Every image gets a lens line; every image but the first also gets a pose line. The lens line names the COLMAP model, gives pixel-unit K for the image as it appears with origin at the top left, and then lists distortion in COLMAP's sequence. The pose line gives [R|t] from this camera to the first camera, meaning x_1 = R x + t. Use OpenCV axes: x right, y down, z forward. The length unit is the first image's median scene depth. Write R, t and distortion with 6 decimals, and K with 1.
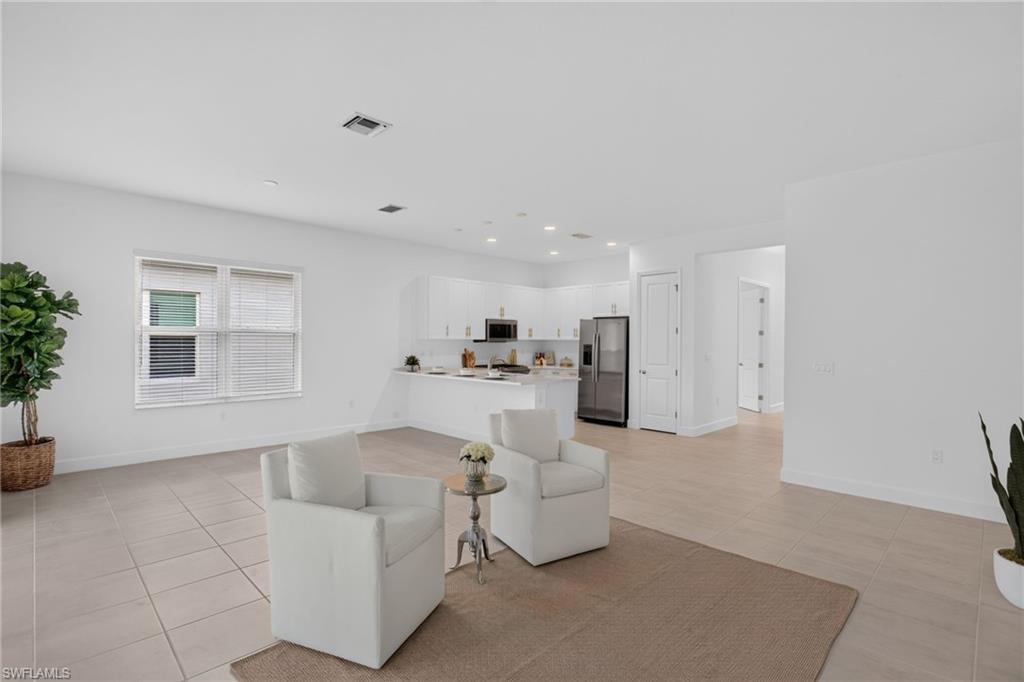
lens RADIAL K [[426.4, 0, 529.4], [0, 426.4, 343.0], [0, 0, 1]] dist [-0.000067, 0.000031]
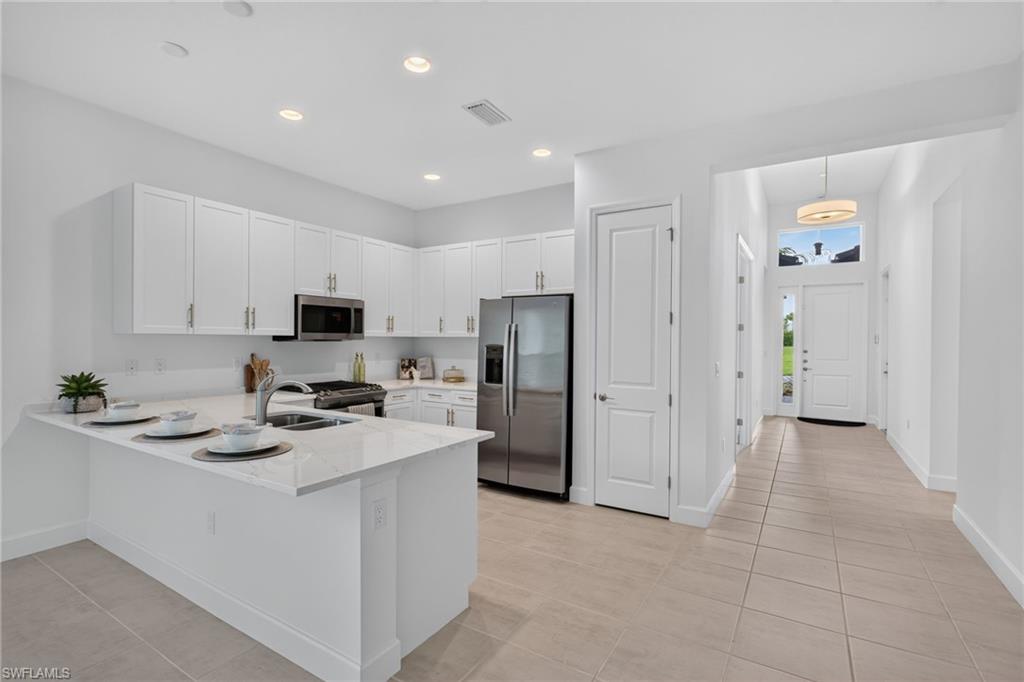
lens RADIAL K [[473.2, 0, 505.8], [0, 473.2, 343.8], [0, 0, 1]] dist [-0.004670, -0.001953]
pose [[0.980359, -0.001074, 0.197217, 0.032412], [0.000085, 0.999987, 0.005024, -0.001125], [-0.197220, -0.004908, 0.980347, 0.403628]]
